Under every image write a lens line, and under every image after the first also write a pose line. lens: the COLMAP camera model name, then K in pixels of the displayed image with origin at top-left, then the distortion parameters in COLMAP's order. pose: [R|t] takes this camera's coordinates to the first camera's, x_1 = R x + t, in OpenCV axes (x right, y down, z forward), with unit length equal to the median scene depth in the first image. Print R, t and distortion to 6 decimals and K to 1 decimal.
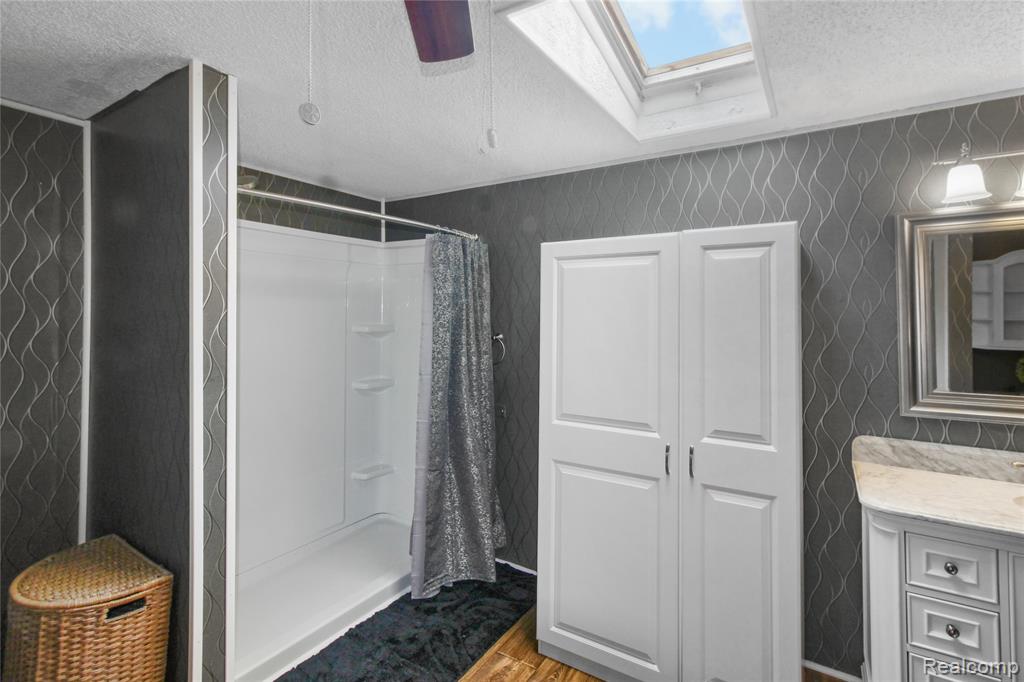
lens RADIAL K [[488.9, 0, 513.5], [0, 488.9, 308.4], [0, 0, 1]] dist [0.001919, 0.001148]
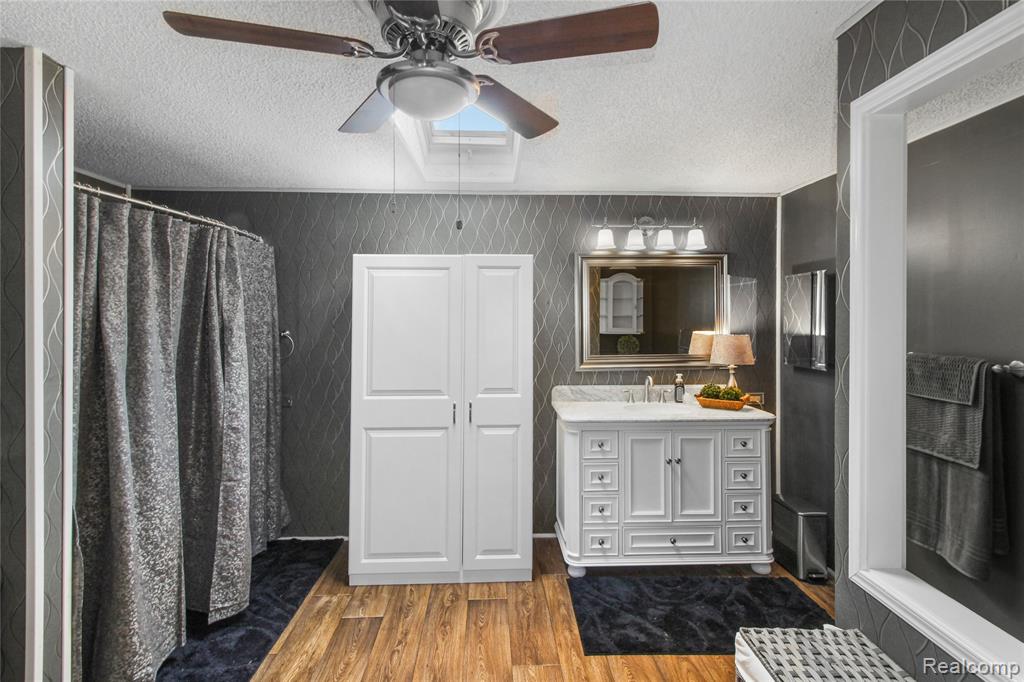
lens RADIAL K [[482.4, 0, 514.1], [0, 482.4, 324.3], [0, 0, 1]] dist [0.001162, 0.000831]
pose [[0.825390, -0.015467, 0.564351, -0.309982], [-0.004633, 0.999405, 0.034167, -0.000792], [-0.564544, -0.030816, 0.824828, -0.242286]]
